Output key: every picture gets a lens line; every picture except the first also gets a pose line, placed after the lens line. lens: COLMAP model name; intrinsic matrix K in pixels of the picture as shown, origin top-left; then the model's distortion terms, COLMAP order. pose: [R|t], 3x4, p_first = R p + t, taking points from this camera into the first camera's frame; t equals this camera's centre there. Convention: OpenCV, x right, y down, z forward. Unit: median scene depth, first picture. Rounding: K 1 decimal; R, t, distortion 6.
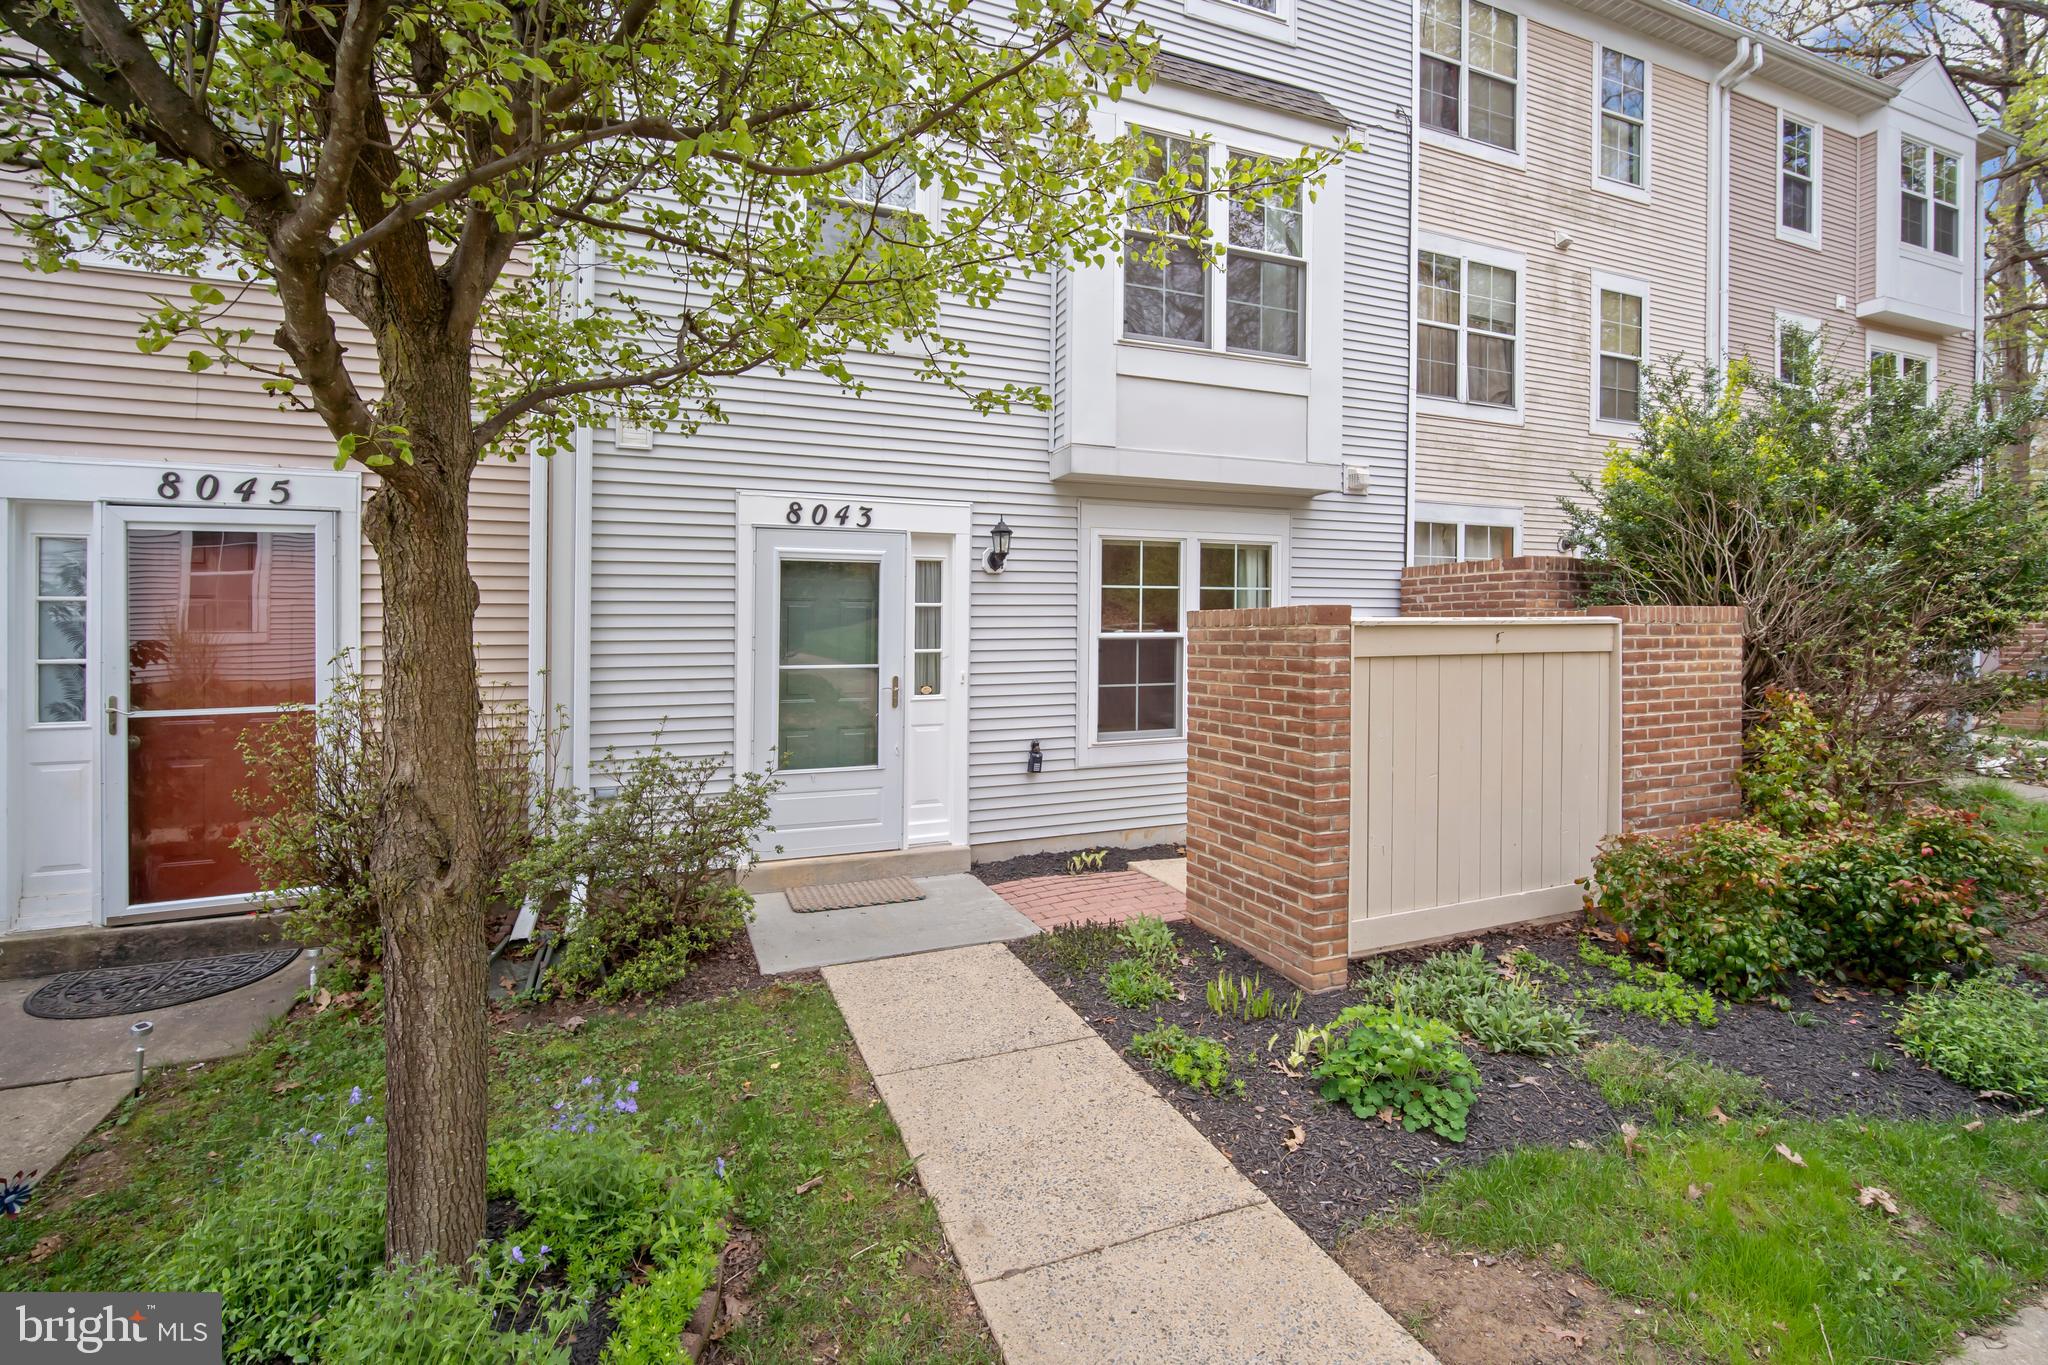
lens RADIAL K [[911.5, 0, 1006.4], [0, 911.5, 603.3], [0, 0, 1]] dist [-0.011336, 0.003425]
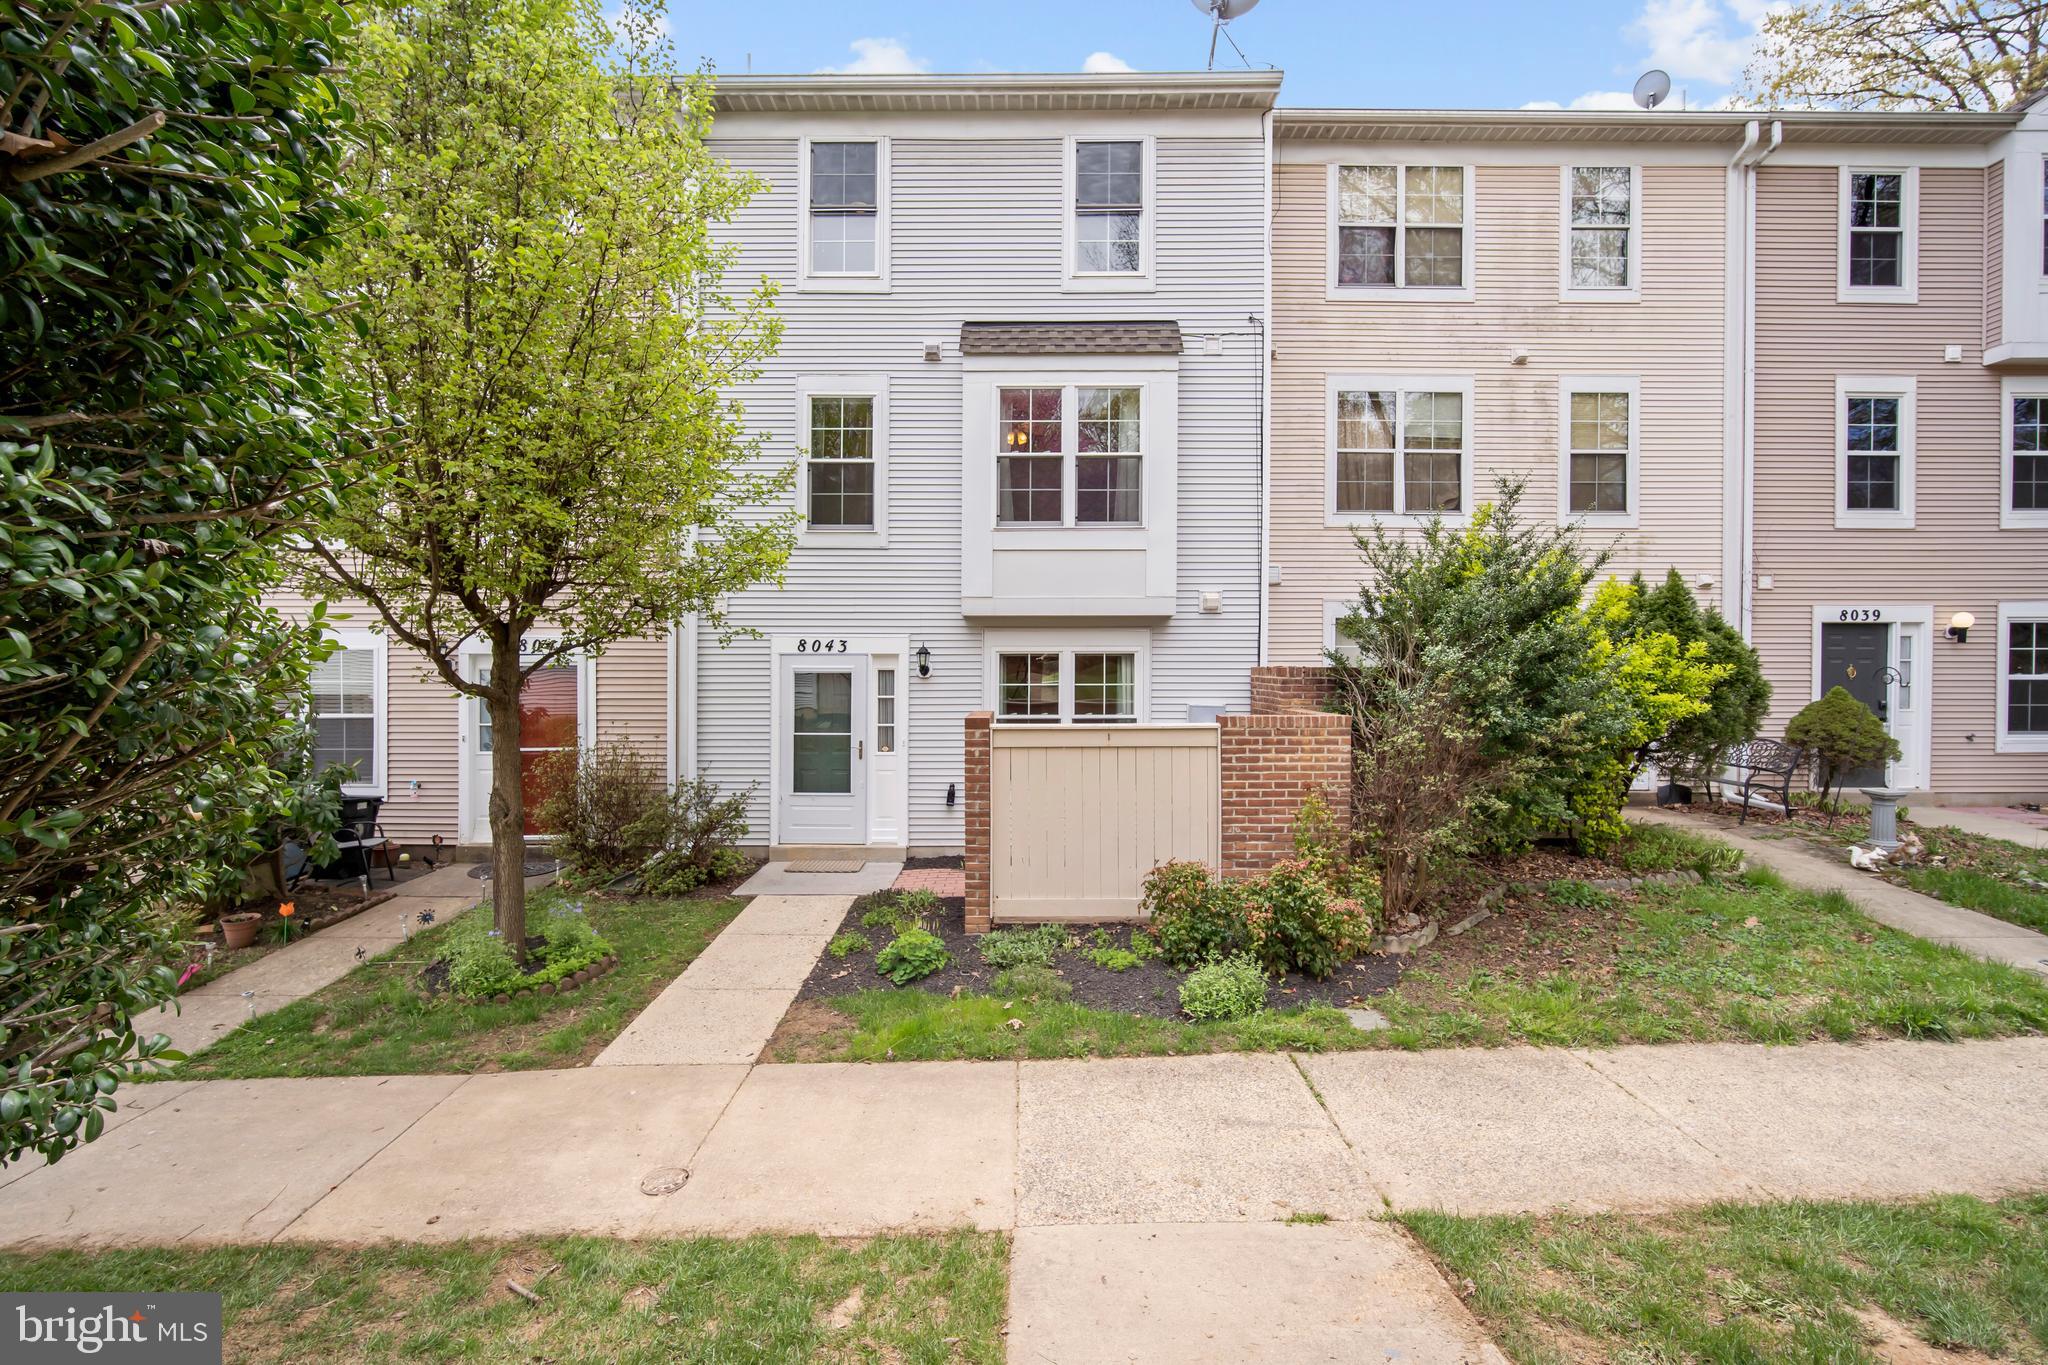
lens RADIAL K [[911.5, 0, 1023.9], [0, 911.5, 629.5], [0, 0, 1]] dist [-0.011336, 0.003425]
pose [[0.921381, -0.009244, -0.388550, 0.779887], [0.009679, 0.999953, -0.000840, -0.115486], [0.388539, -0.002987, 0.921427, -0.414164]]
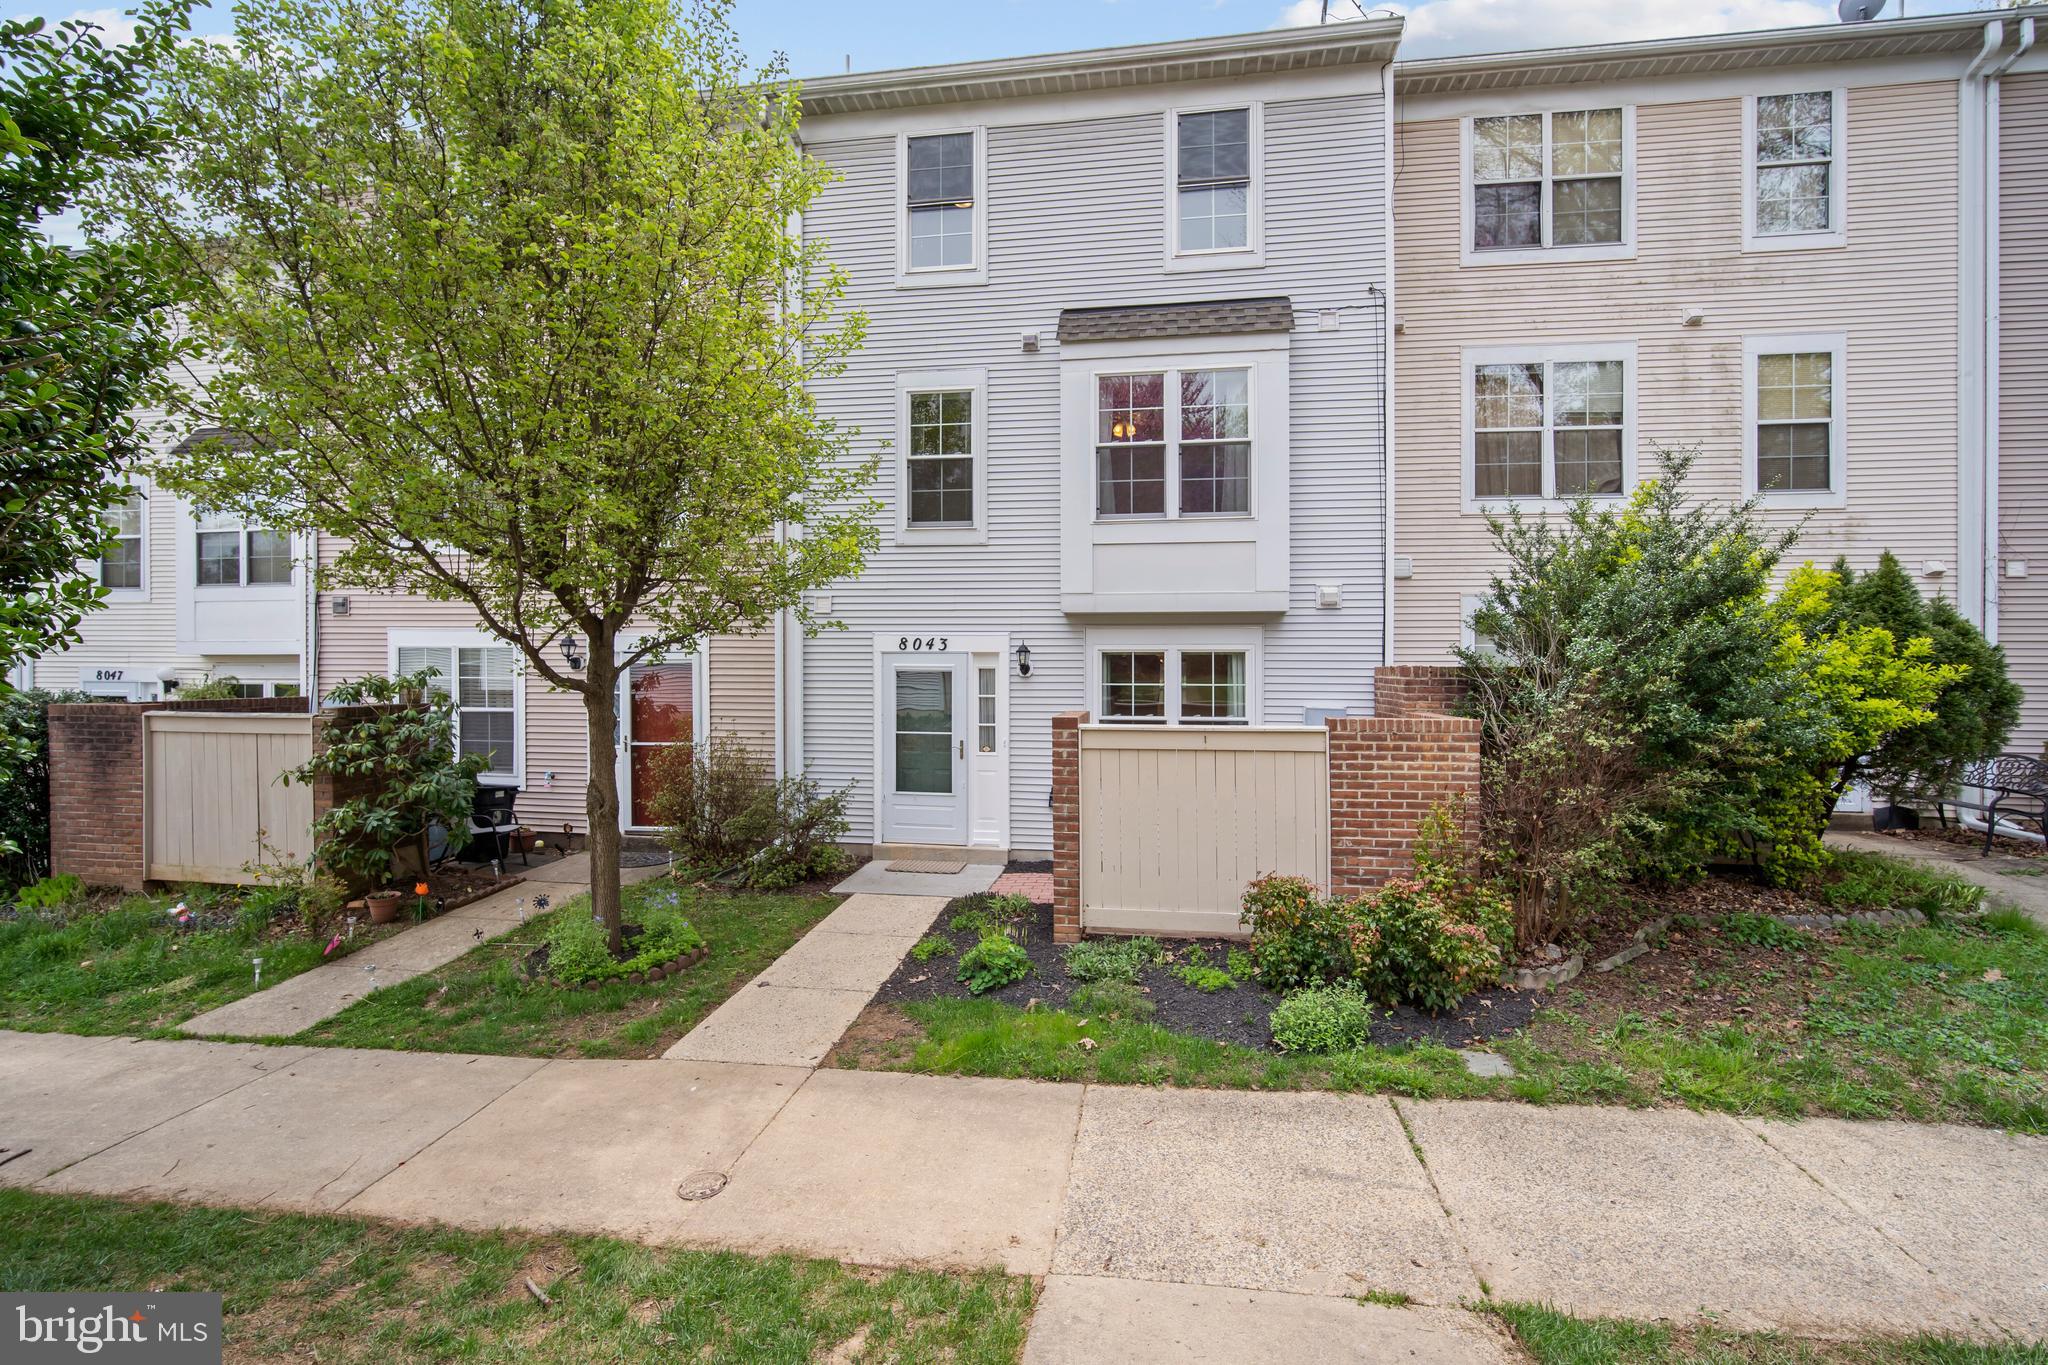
lens RADIAL K [[911.5, 0, 1026.1], [0, 911.5, 627.5], [0, 0, 1]] dist [-0.011336, 0.003425]
pose [[0.852008, -0.014305, -0.523333, 0.817354], [0.011690, 0.999897, -0.008300, -0.104993], [0.523398, 0.000954, 0.852088, -0.336788]]
